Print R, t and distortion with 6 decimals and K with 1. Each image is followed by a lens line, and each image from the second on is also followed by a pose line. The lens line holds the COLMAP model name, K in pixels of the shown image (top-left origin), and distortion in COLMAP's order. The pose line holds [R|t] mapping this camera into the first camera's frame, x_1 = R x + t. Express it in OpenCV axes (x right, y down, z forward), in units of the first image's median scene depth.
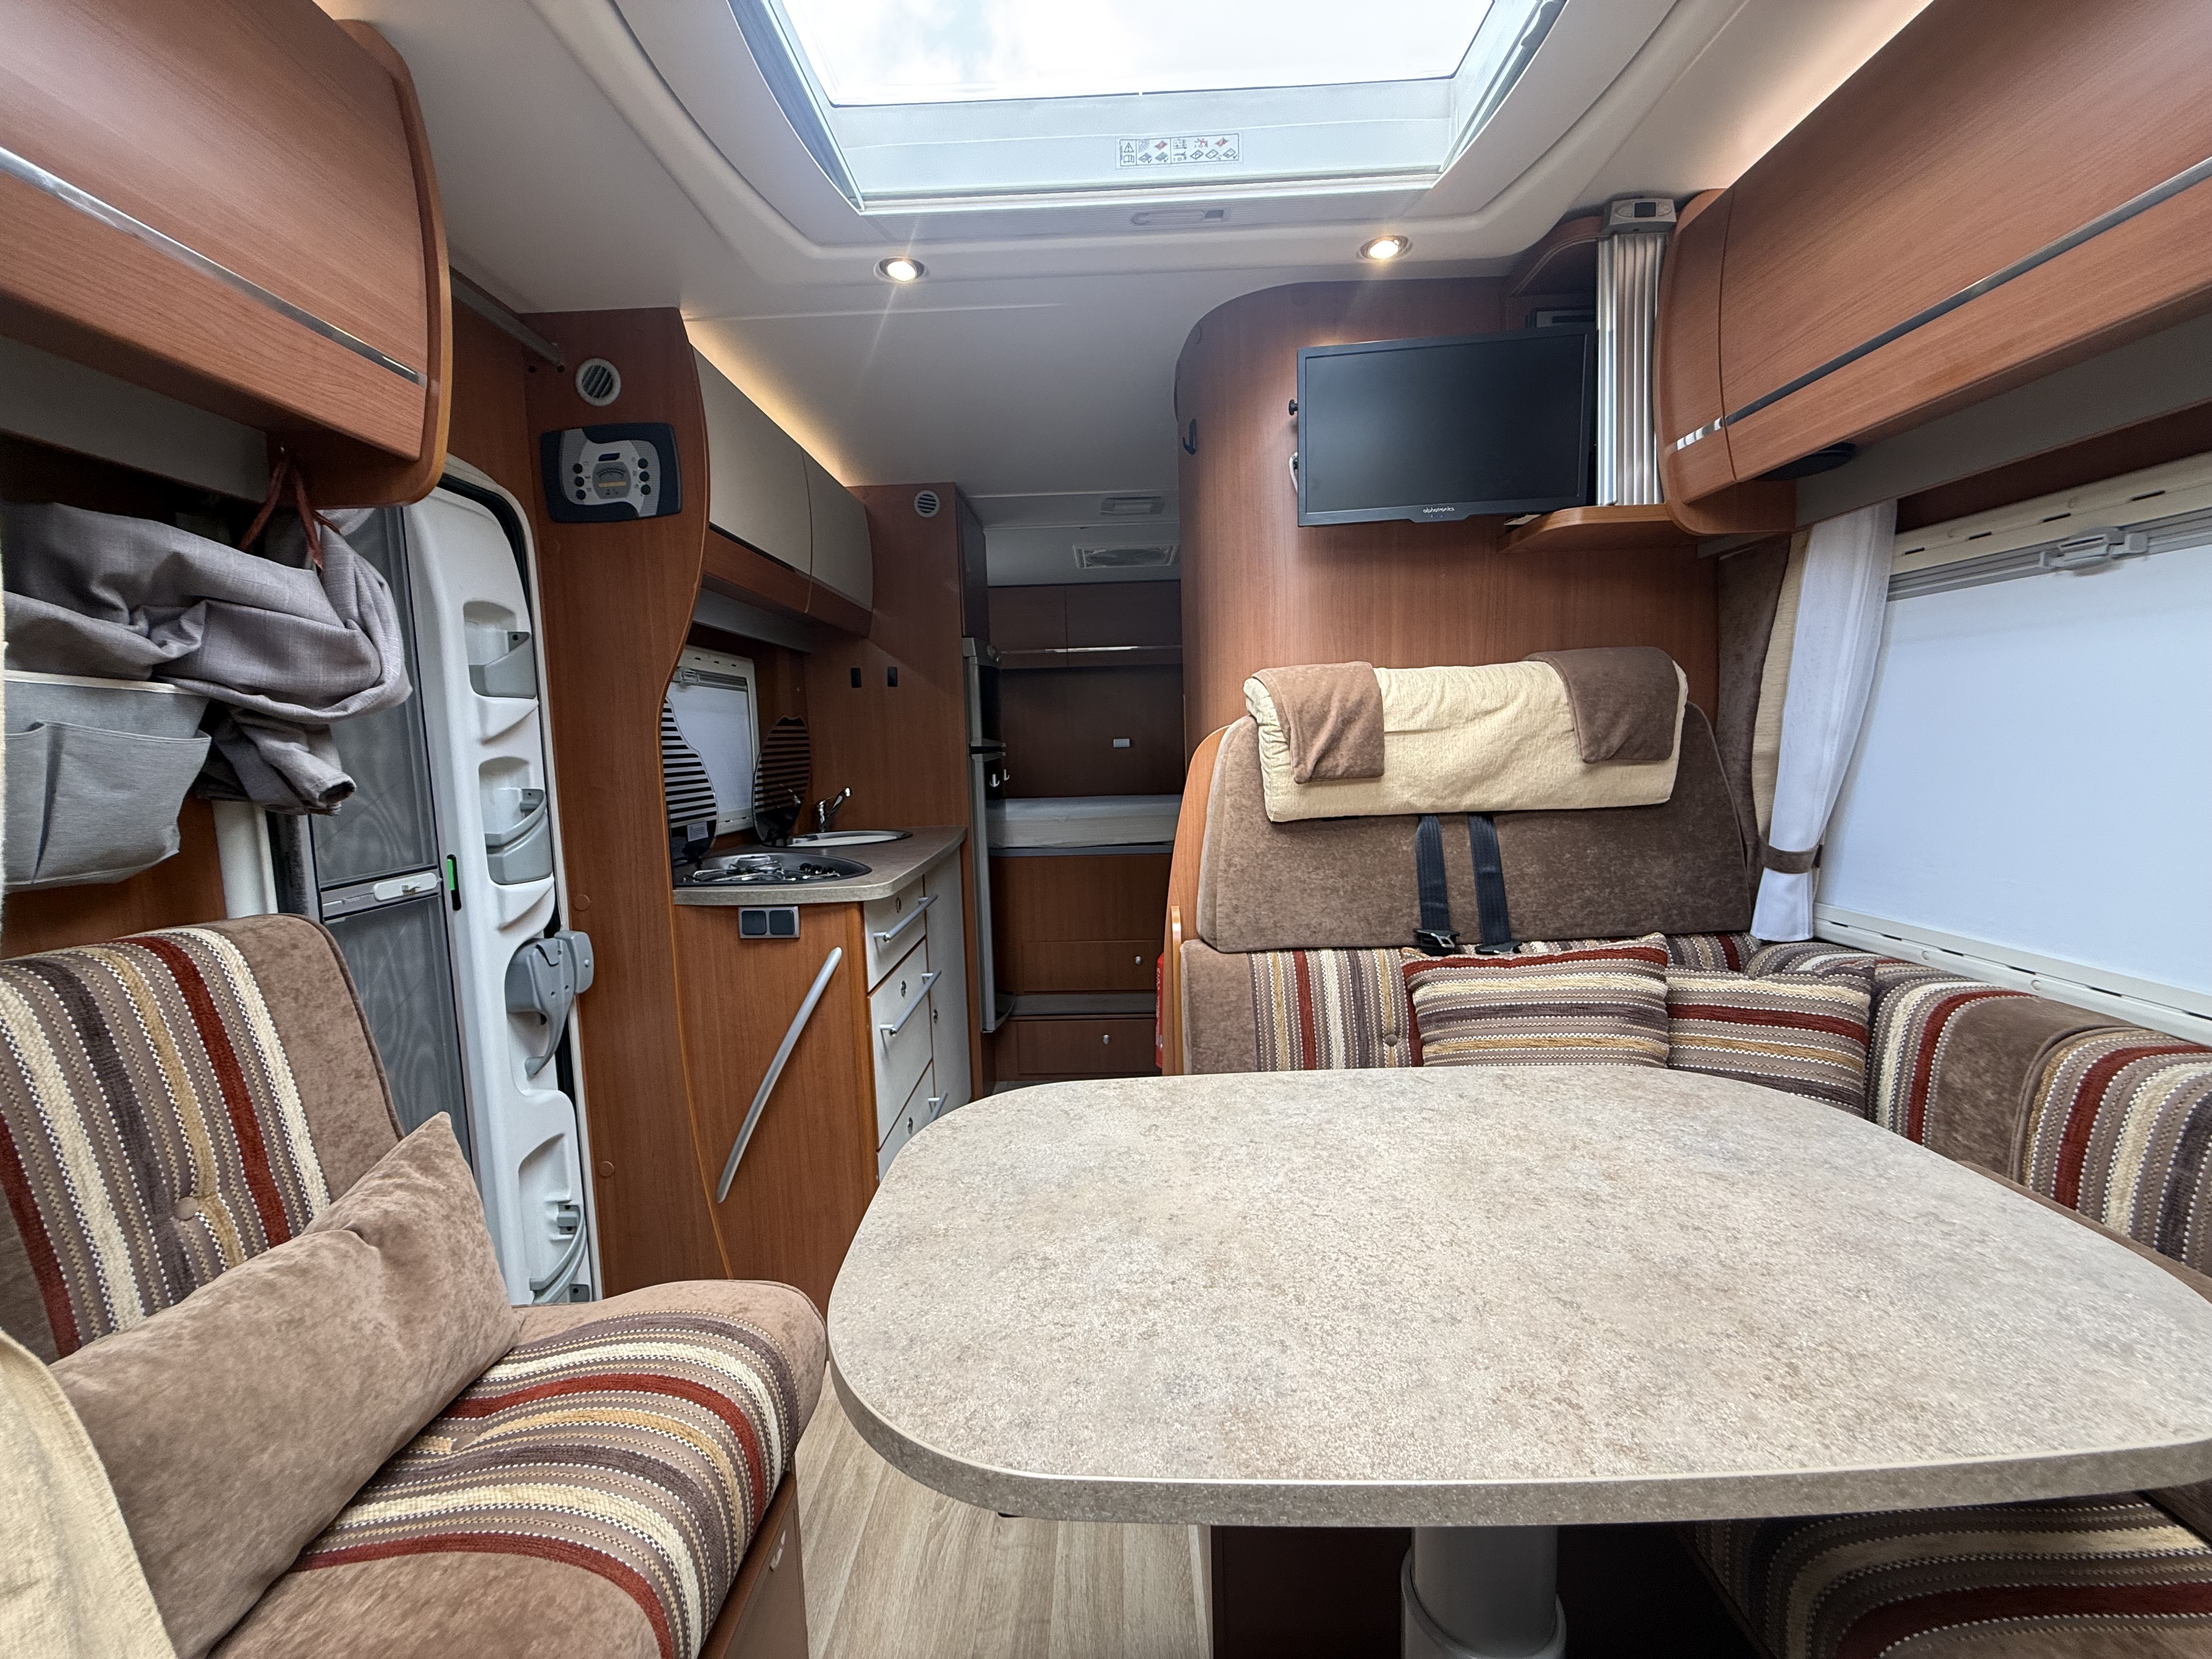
lens RADIAL K [[878.9, 0, 1099.7], [0, 878.9, 827.1], [0, 0, 1]] dist [0.002332, -0.000214]
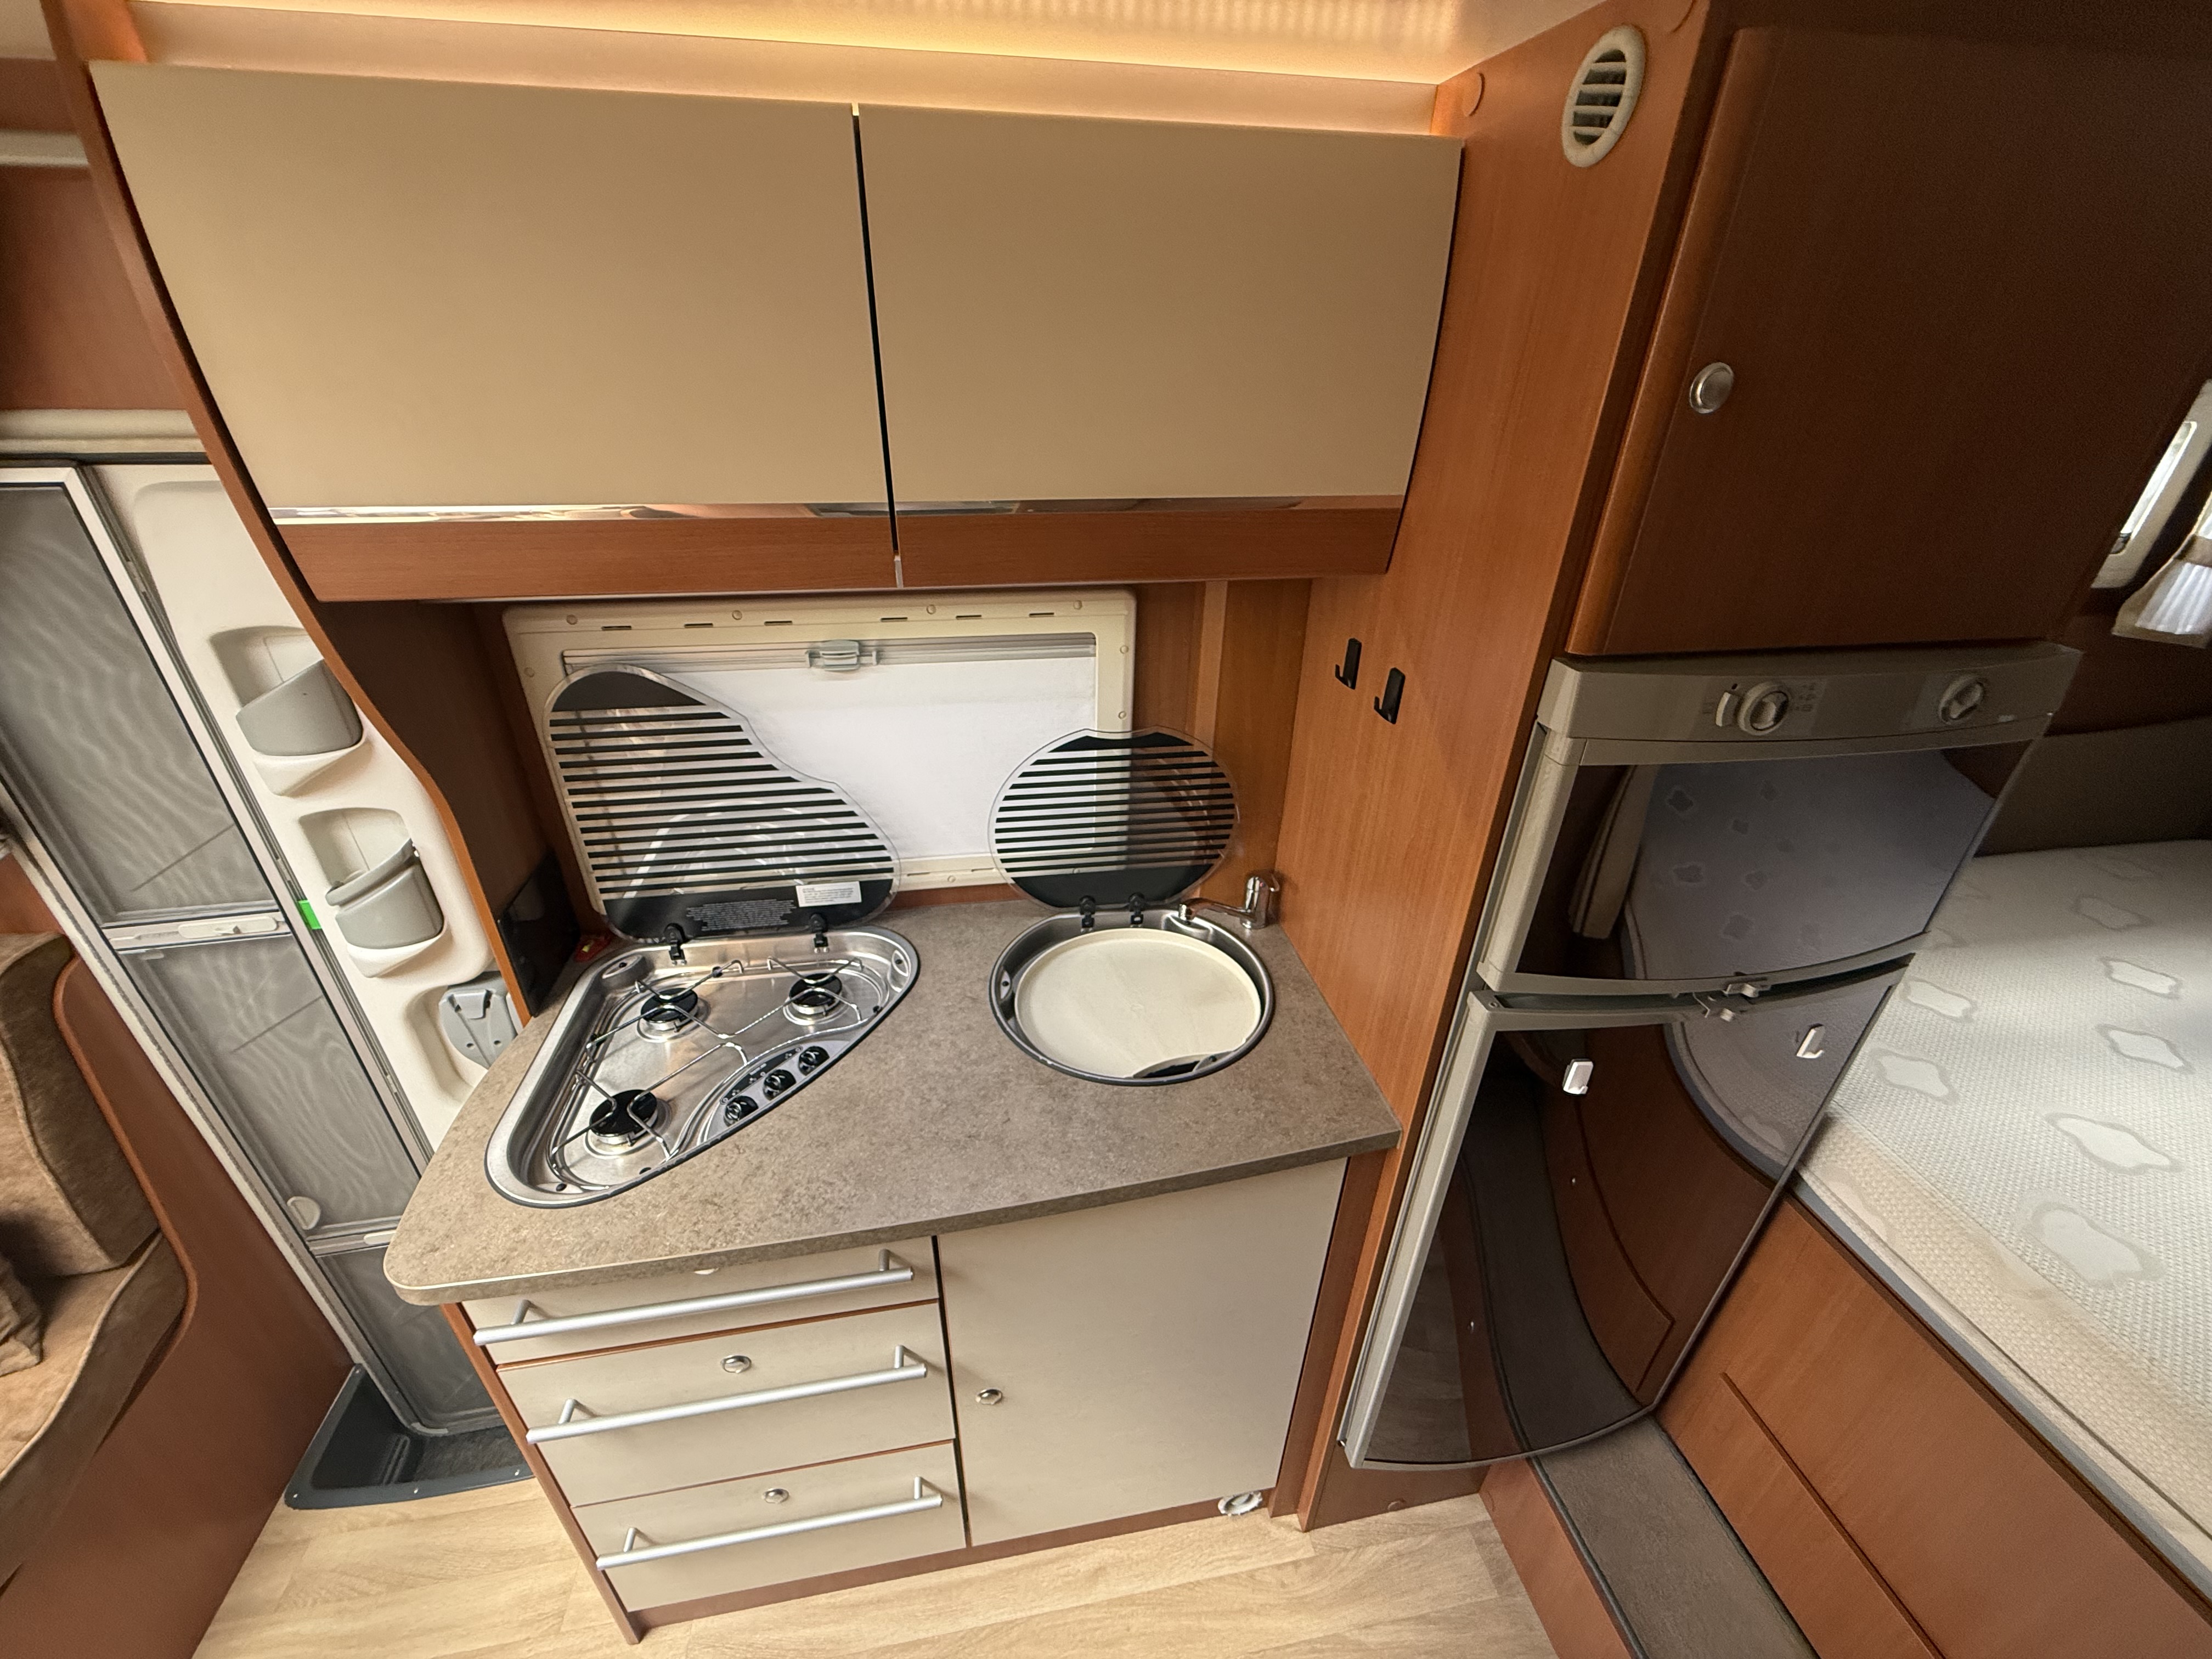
lens RADIAL K [[878.9, 0, 1105.2], [0, 878.9, 824.9], [0, 0, 1]] dist [0.002332, -0.000214]
pose [[0.189574, 0.505422, -0.841790, 0.091969], [-0.116054, 0.862861, 0.491938, -0.328497], [0.974984, 0.004434, 0.222232, 0.899433]]
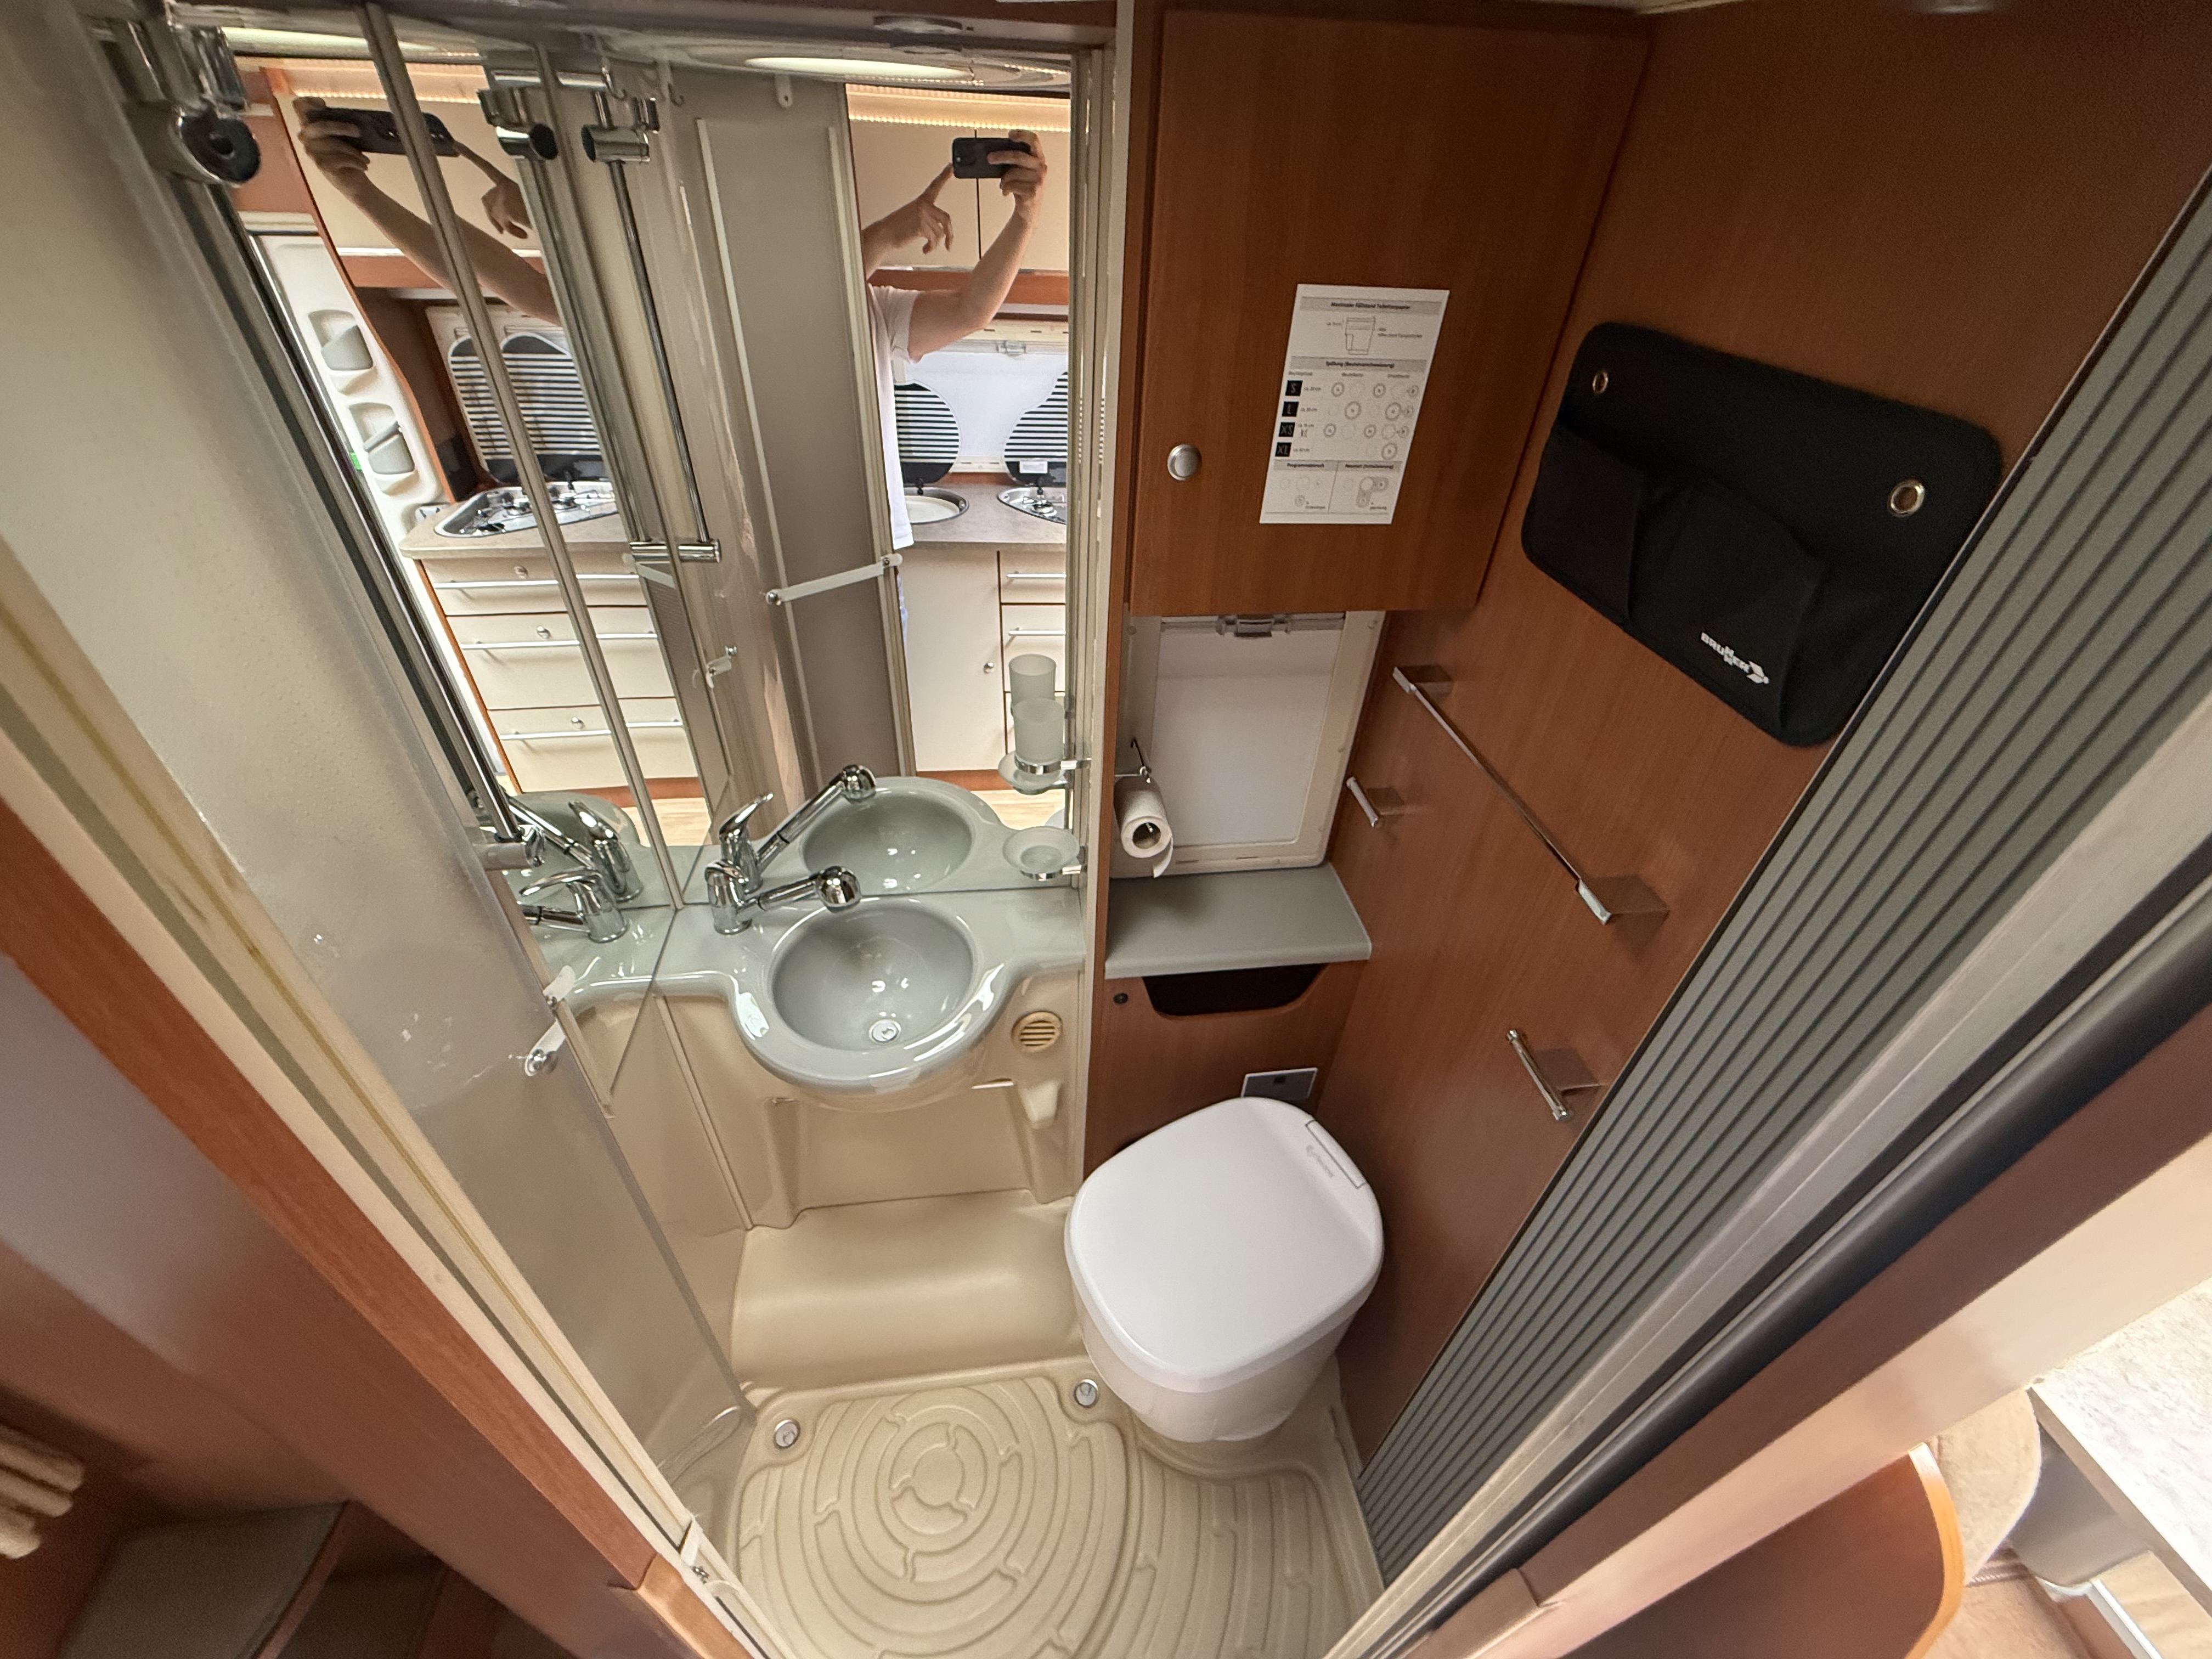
lens RADIAL K [[878.9, 0, 1104.1], [0, 878.9, 832.4], [0, 0, 1]] dist [0.002332, -0.000214]
pose [[0.186580, 0.634376, -0.750170, 0.994051], [-0.151479, 0.773024, 0.616026, -0.464769], [0.970691, -0.001303, 0.240326, 1.252465]]
